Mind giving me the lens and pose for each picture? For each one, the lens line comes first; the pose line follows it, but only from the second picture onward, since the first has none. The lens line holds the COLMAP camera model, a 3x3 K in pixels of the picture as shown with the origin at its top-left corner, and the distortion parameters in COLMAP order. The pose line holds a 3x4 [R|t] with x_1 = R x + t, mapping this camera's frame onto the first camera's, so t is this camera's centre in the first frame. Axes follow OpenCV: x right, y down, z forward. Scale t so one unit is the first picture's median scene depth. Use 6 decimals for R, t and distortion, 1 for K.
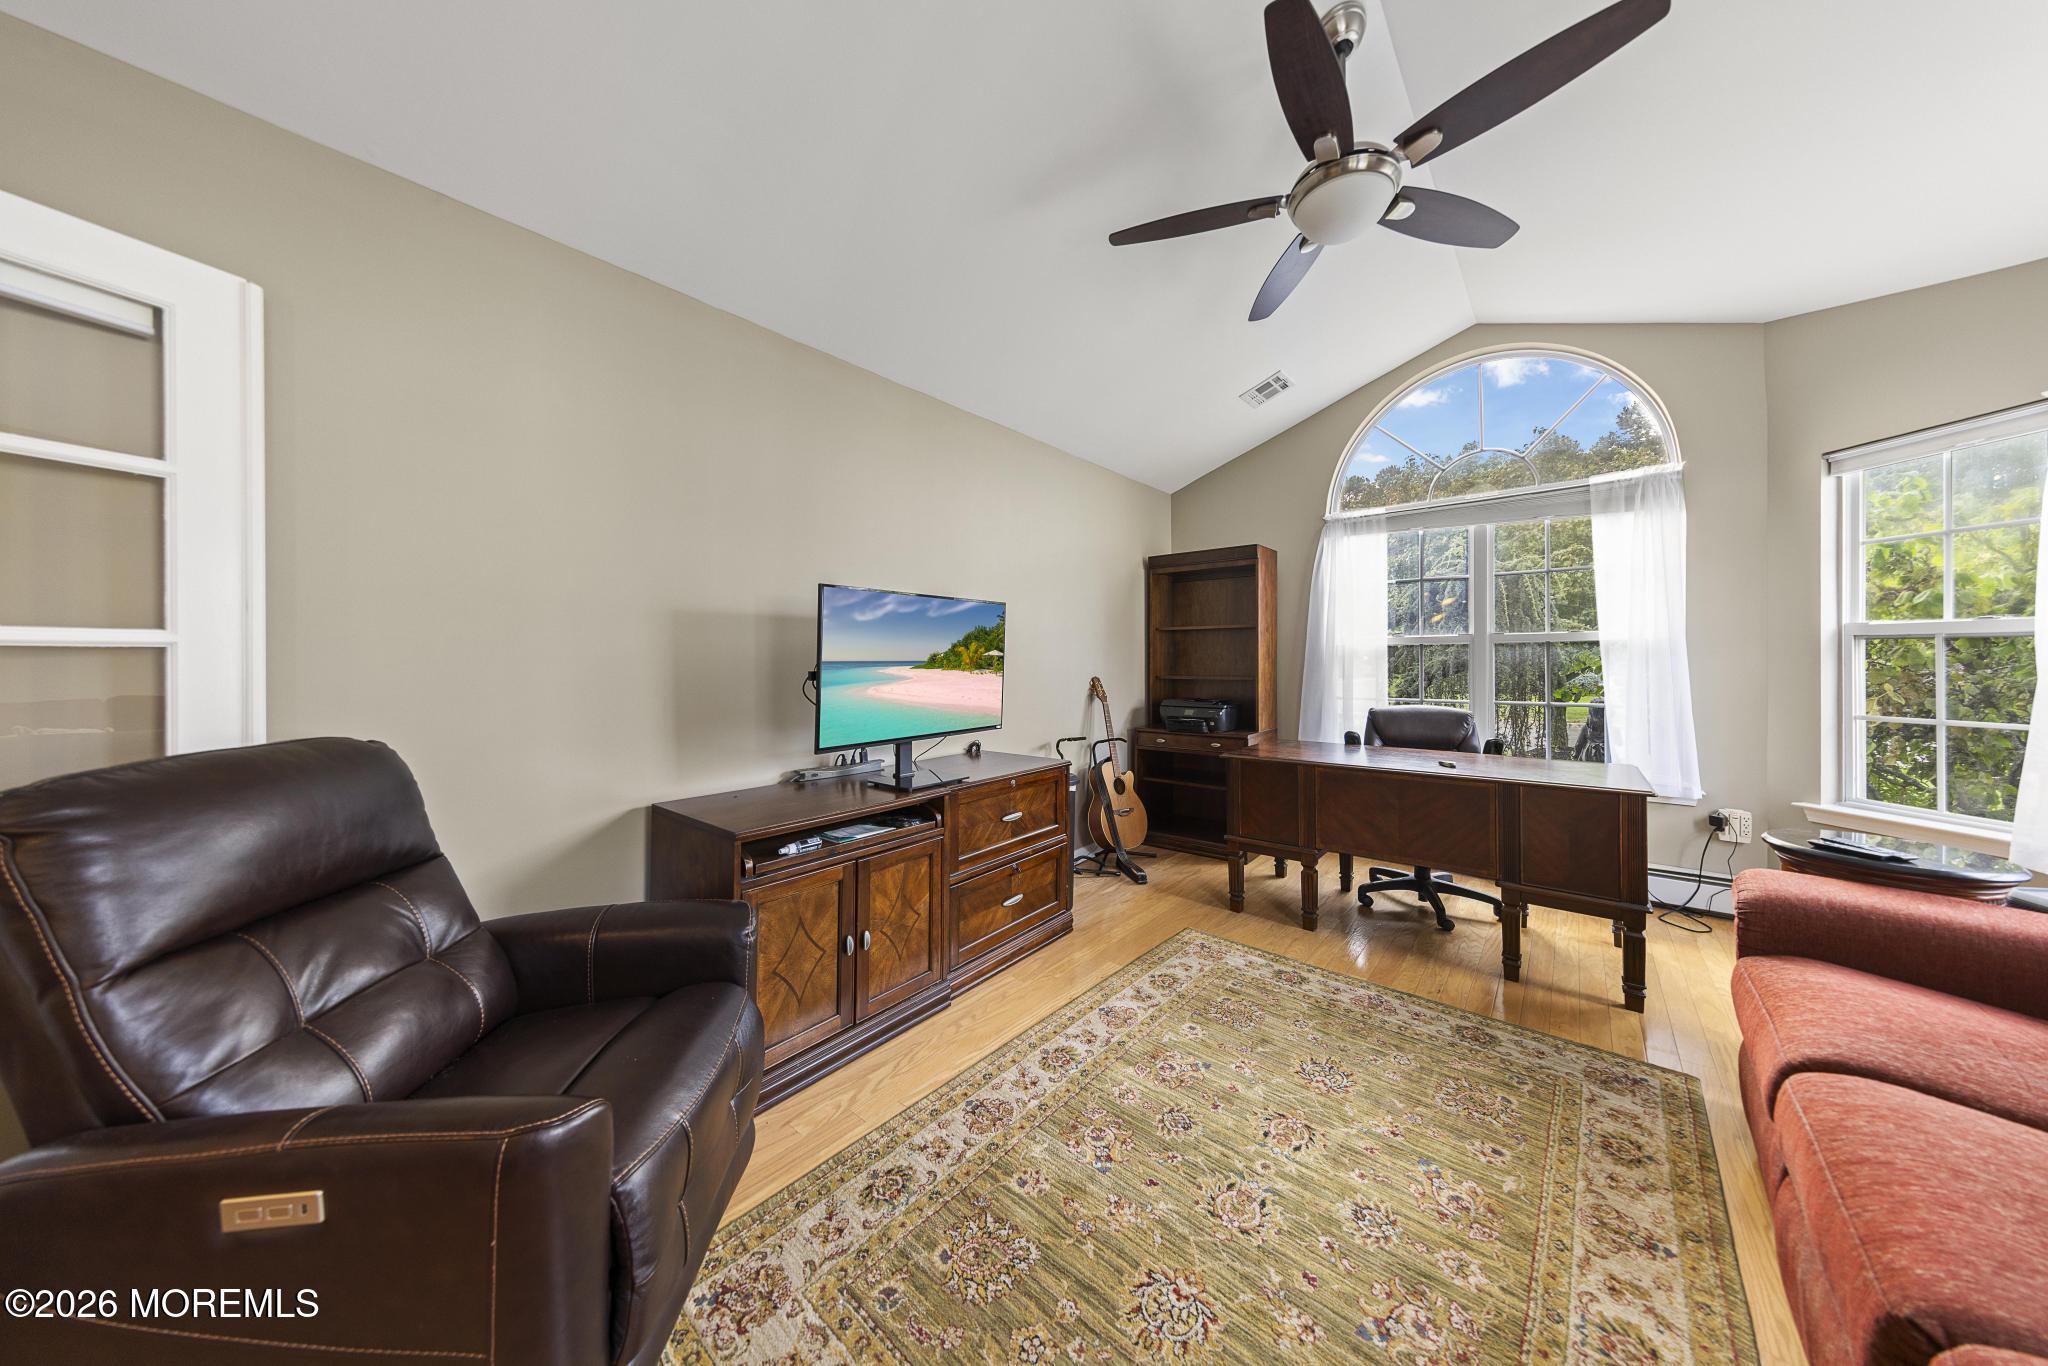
lens RADIAL K [[650.1, 0, 1039.4], [0, 650.1, 660.0], [0, 0, 1]] dist [0.007568, -0.001210]
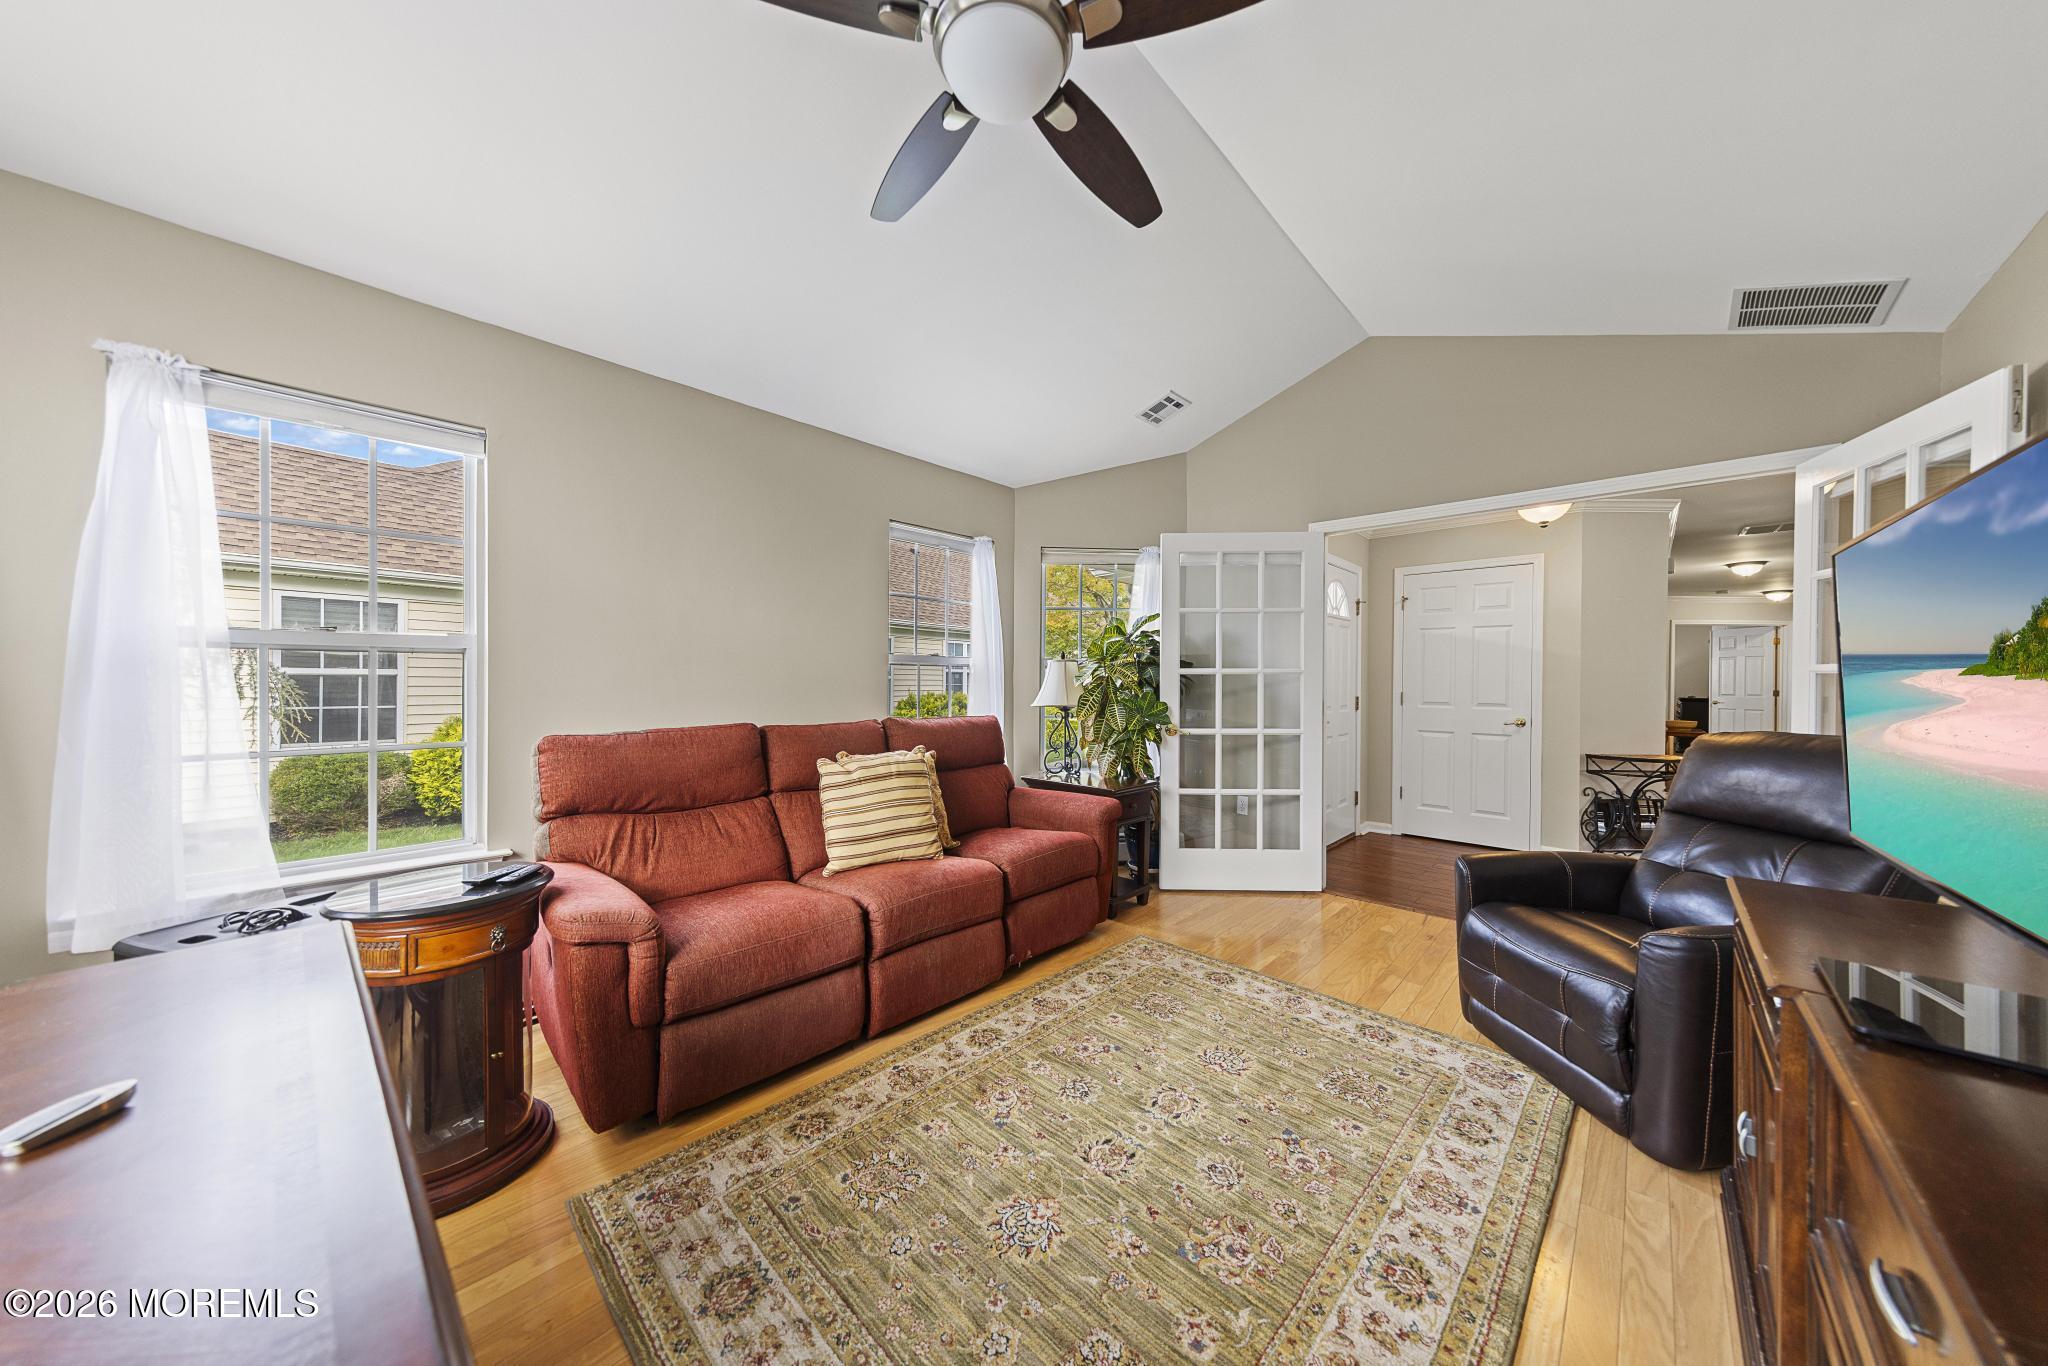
lens RADIAL K [[683.0, 0, 1027.2], [0, 683.0, 687.1], [0, 0, 1]] dist [0.007138, 0.000023]
pose [[-0.998356, -0.000730, 0.057319, 0.351637], [-0.000122, 0.999944, 0.010600, 0.000654], [-0.057324, 0.010576, -0.998300, 1.606179]]
